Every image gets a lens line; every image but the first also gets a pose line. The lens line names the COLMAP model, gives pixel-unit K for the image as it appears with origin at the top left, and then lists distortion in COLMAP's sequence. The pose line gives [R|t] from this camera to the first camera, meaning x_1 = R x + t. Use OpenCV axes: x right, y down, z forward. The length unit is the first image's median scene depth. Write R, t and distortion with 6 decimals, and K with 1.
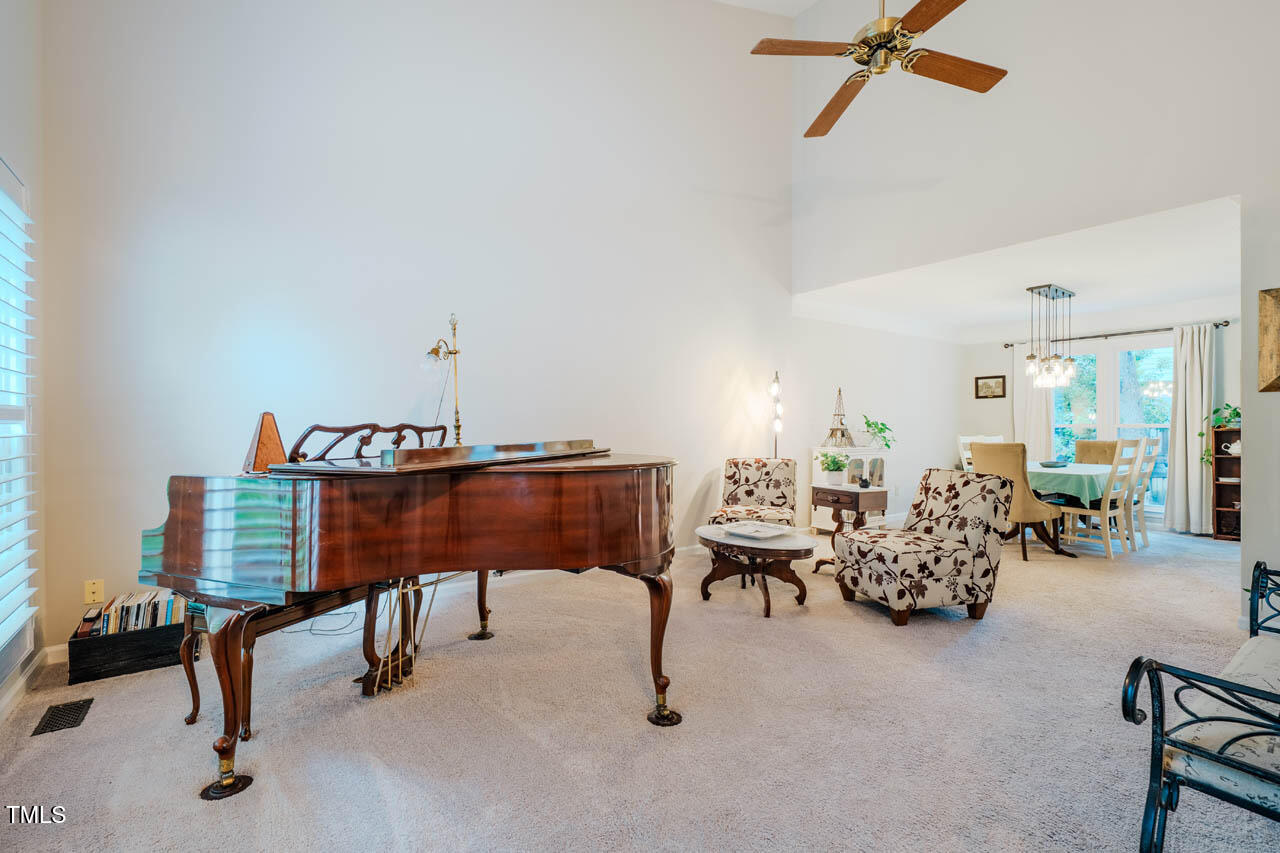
lens RADIAL K [[553.1, 0, 642.1], [0, 553.1, 424.0], [0, 0, 1]] dist [0.000895, -0.000071]
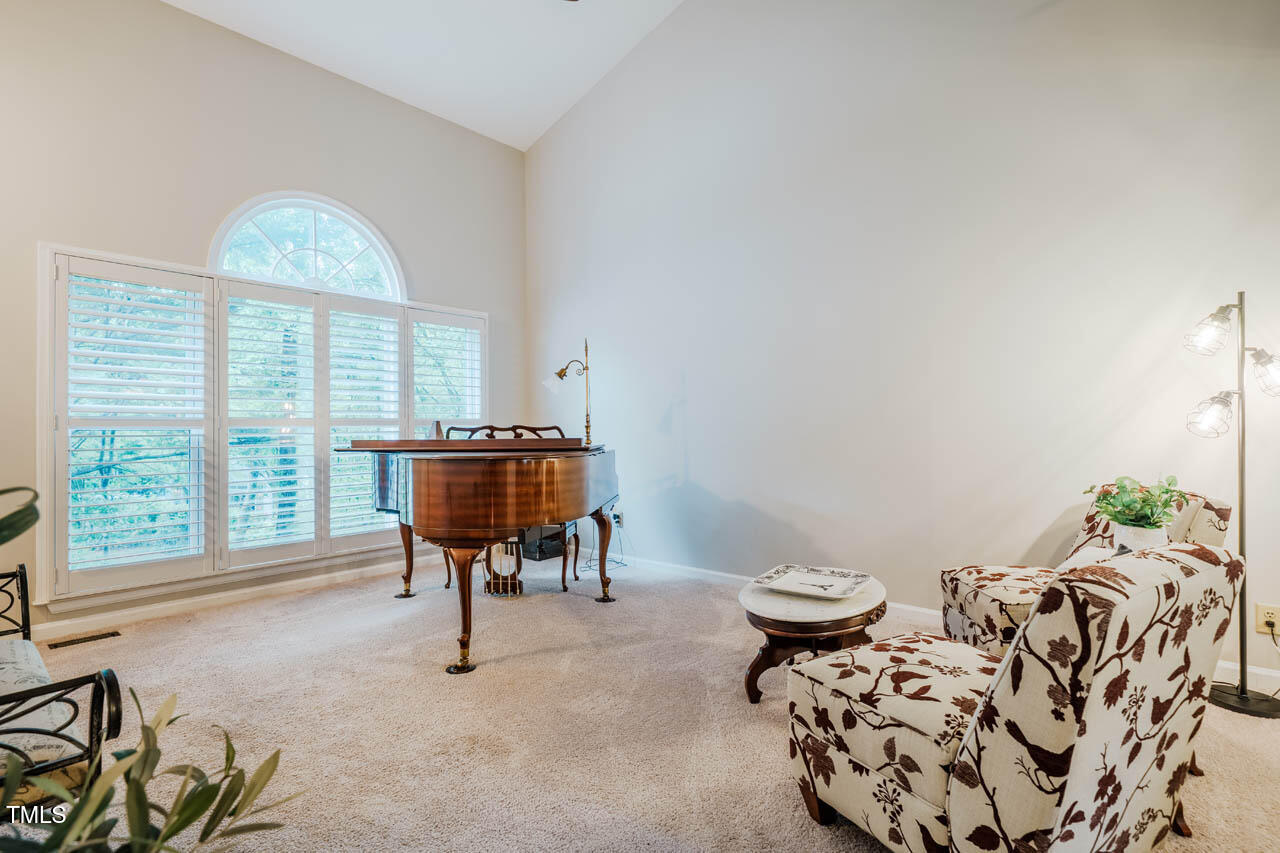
lens RADIAL K [[608.3, 0, 641.5], [0, 608.3, 424.0], [0, 0, 1]] dist [0.001910, 0.000823]
pose [[0.246600, -0.008329, -0.969082, 0.972460], [0.010927, 0.999923, -0.005813, 0.007426], [0.969056, -0.009156, 0.246672, 0.717928]]
